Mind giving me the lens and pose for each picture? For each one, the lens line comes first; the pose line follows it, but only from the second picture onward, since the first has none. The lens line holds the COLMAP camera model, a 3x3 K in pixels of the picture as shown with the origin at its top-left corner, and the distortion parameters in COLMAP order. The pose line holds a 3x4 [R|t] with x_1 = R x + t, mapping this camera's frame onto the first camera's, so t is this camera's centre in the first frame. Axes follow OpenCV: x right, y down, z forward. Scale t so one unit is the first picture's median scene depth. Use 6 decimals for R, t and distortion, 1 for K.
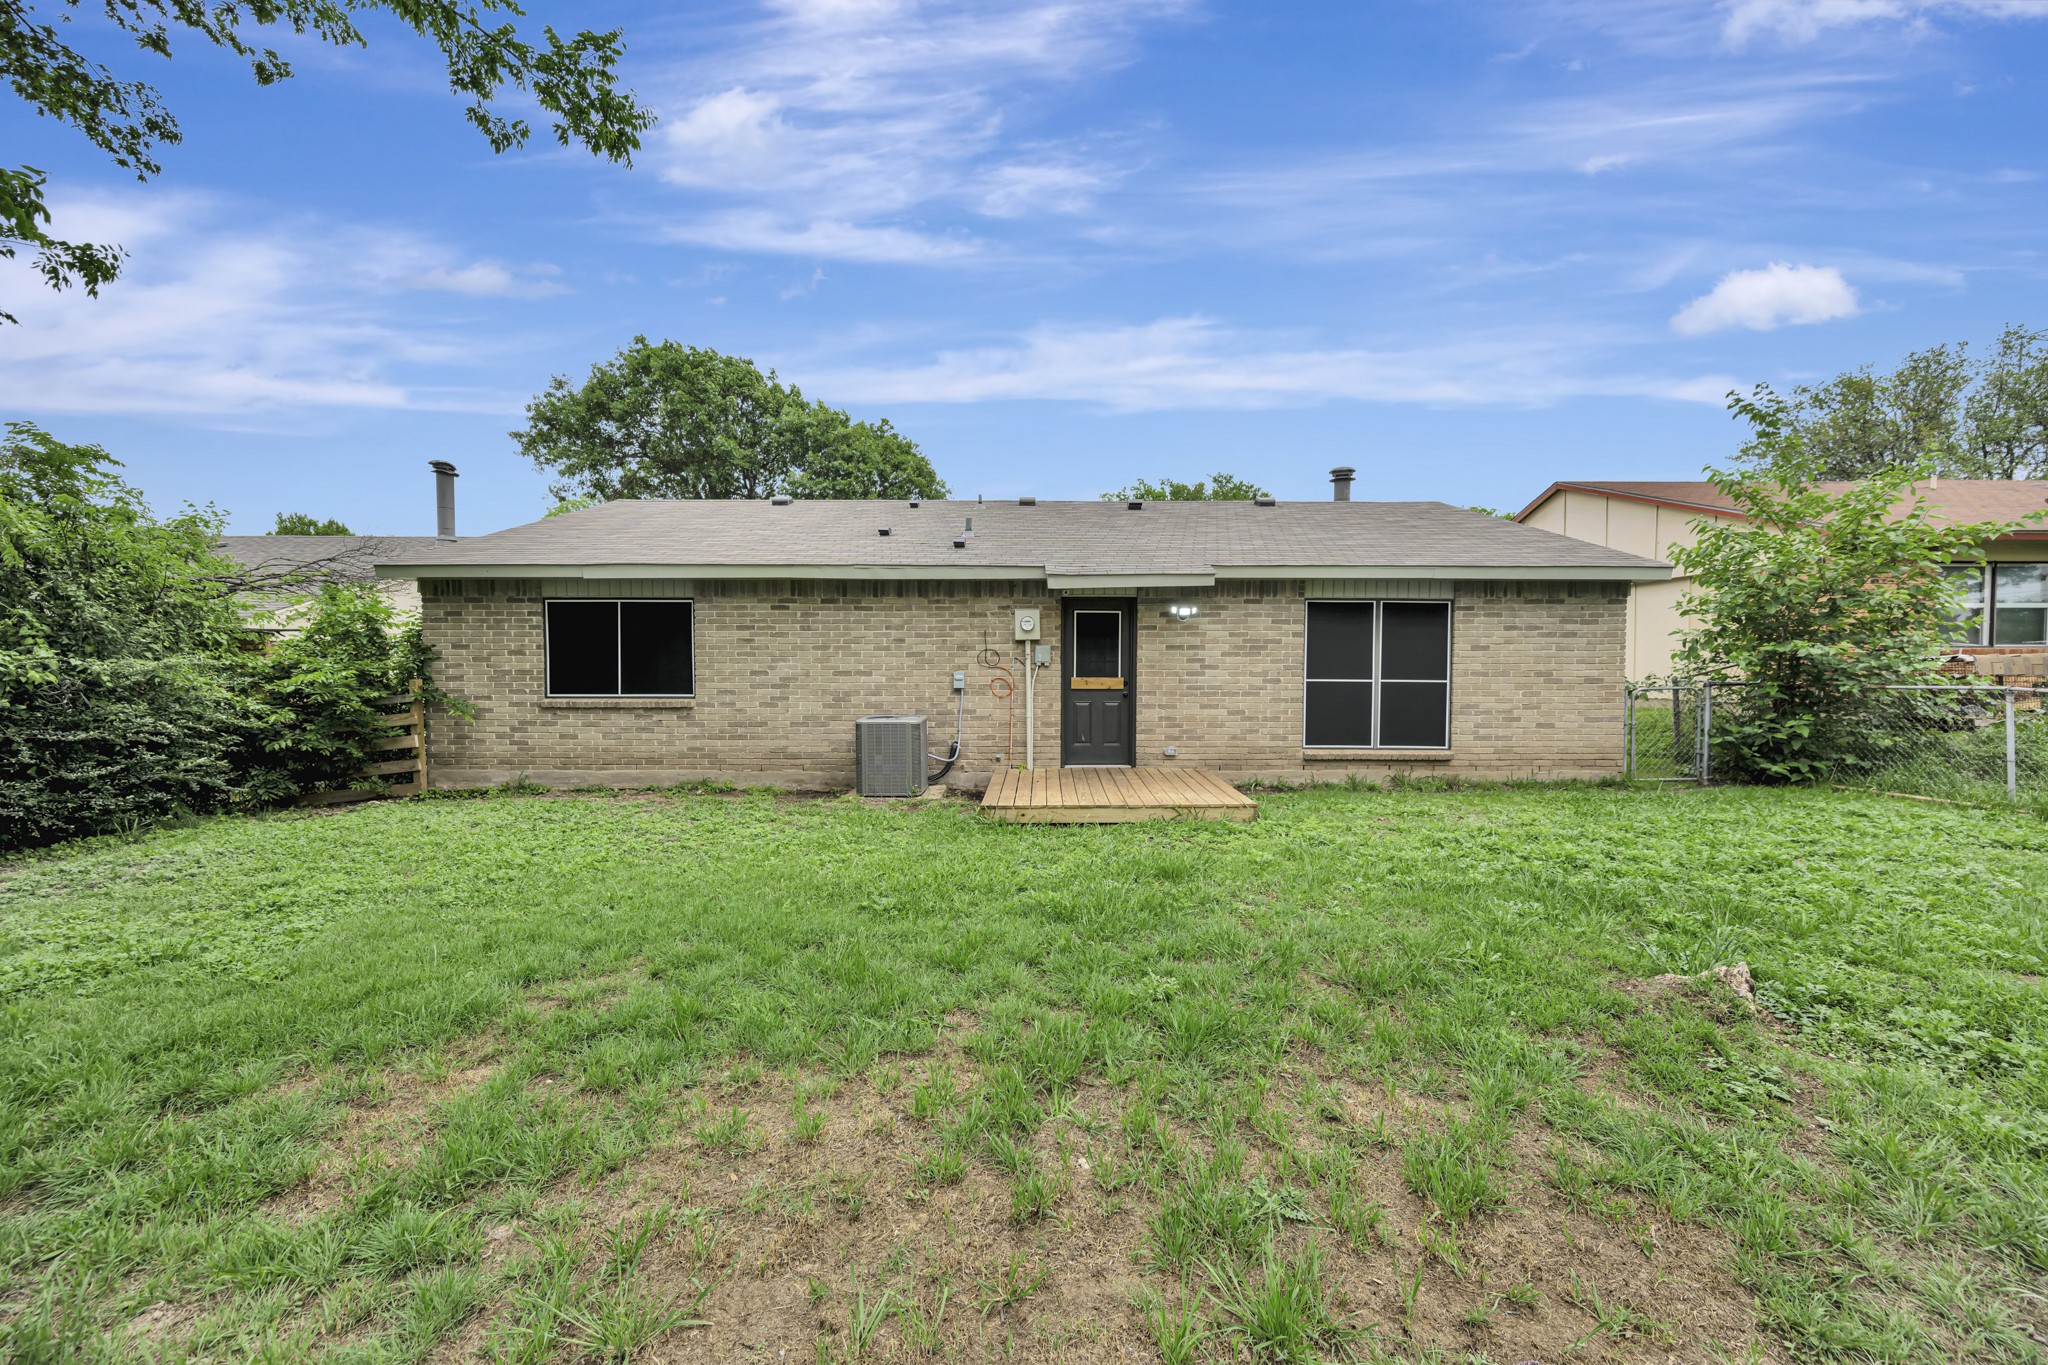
lens RADIAL K [[807.0, 0, 1024.0], [0, 807.0, 682.5], [0, 0, 1]] dist [0.000518, 0.000159]
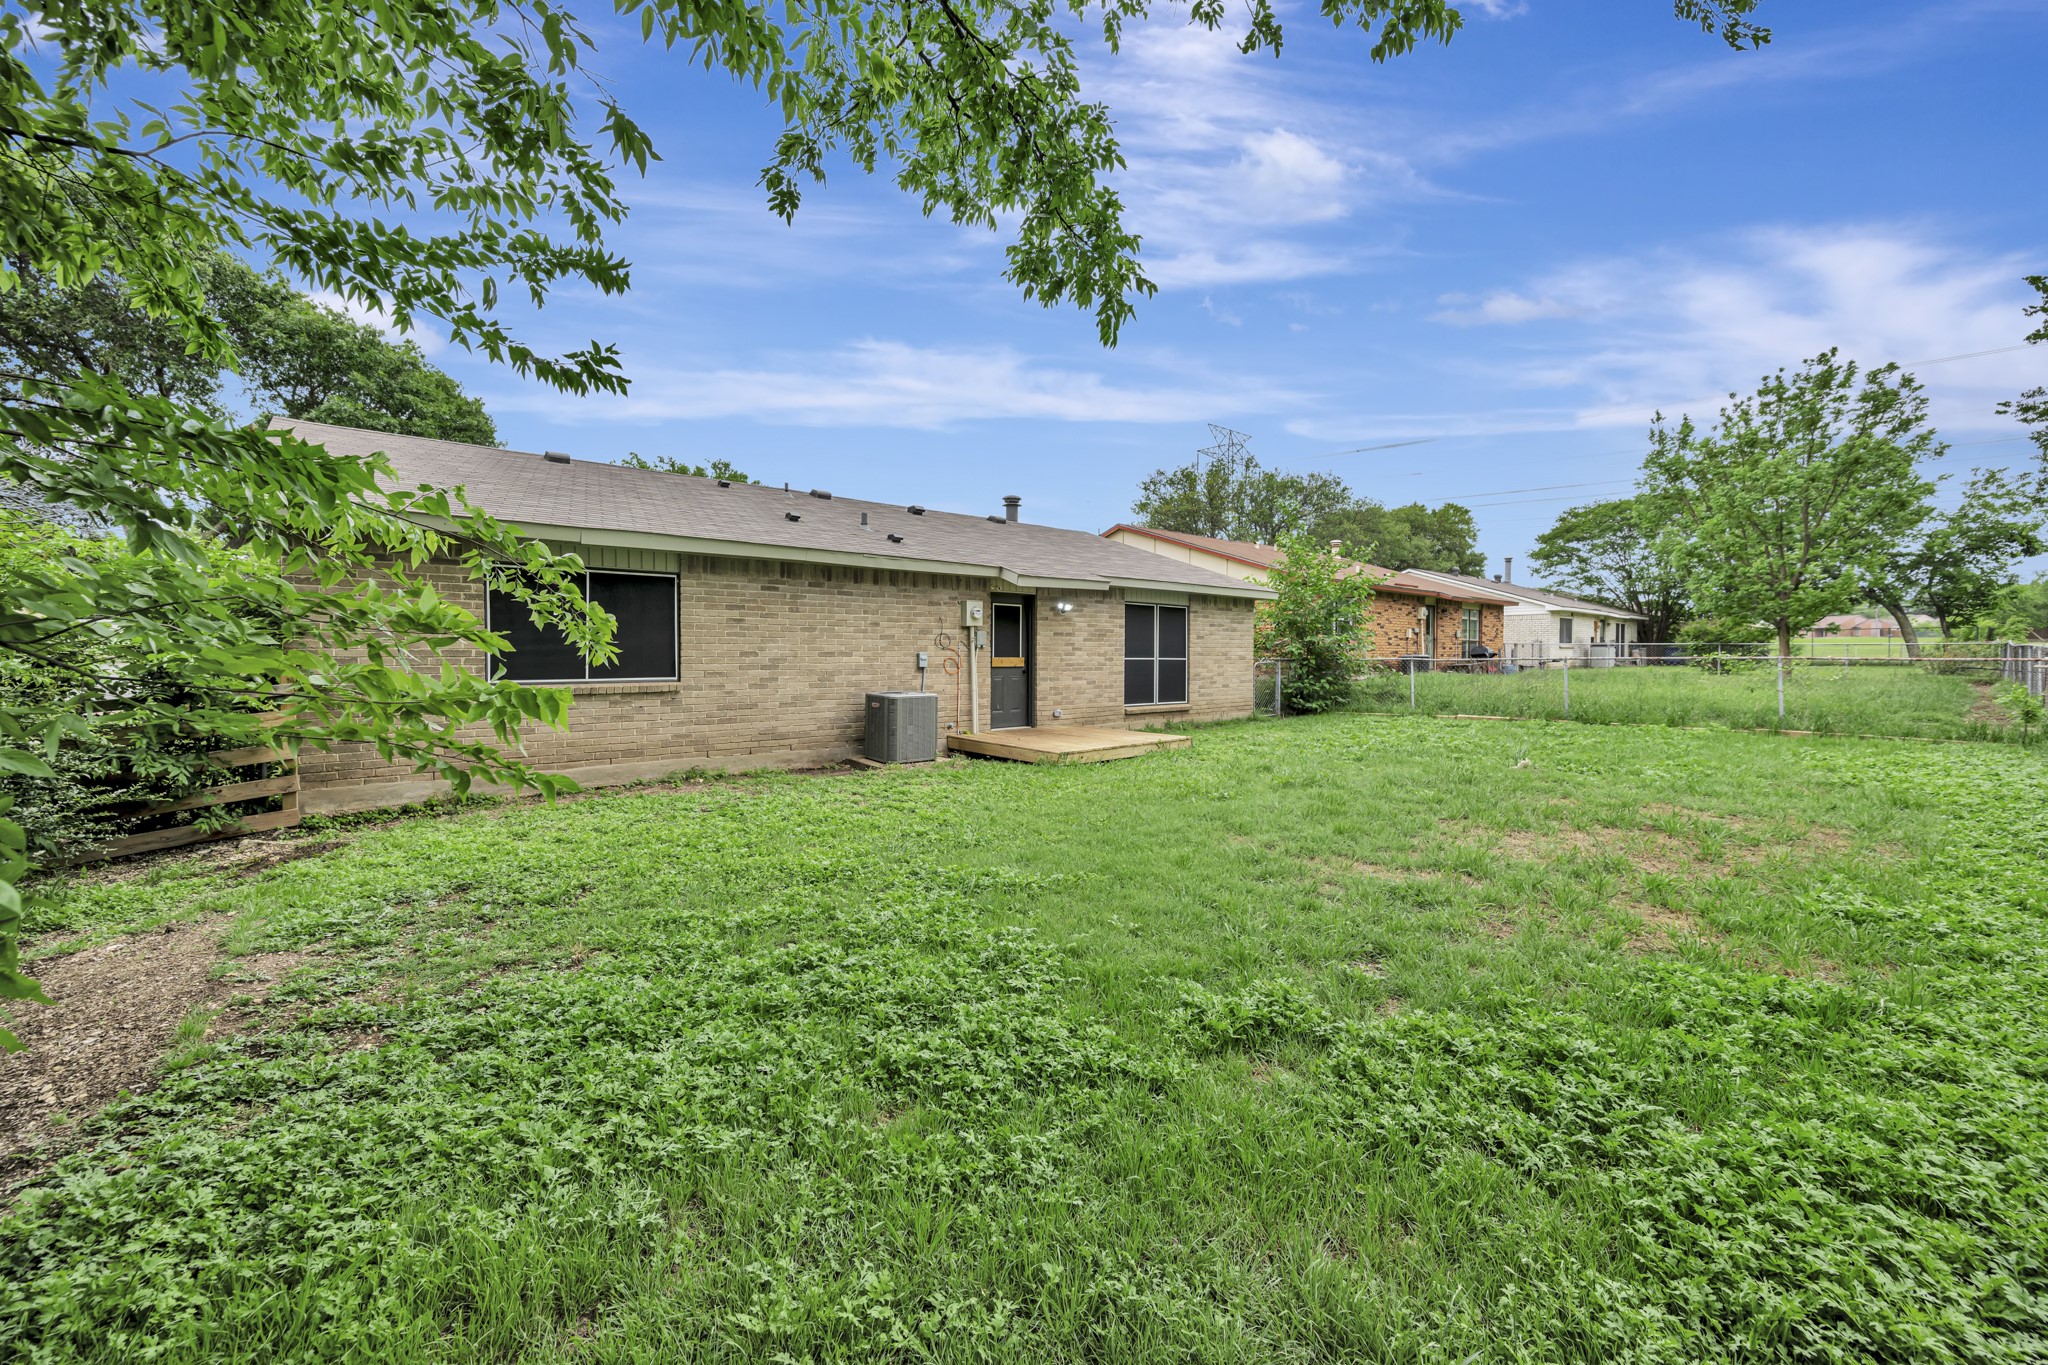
lens RADIAL K [[825.6, 0, 1024.0], [0, 825.6, 682.5], [0, 0, 1]] dist [-0.000264, -0.000162]
pose [[0.747215, -0.024033, 0.664148, -0.750471], [0.018866, 0.999710, 0.014949, 0.014194], [-0.664314, 0.001360, 0.747452, 0.030404]]
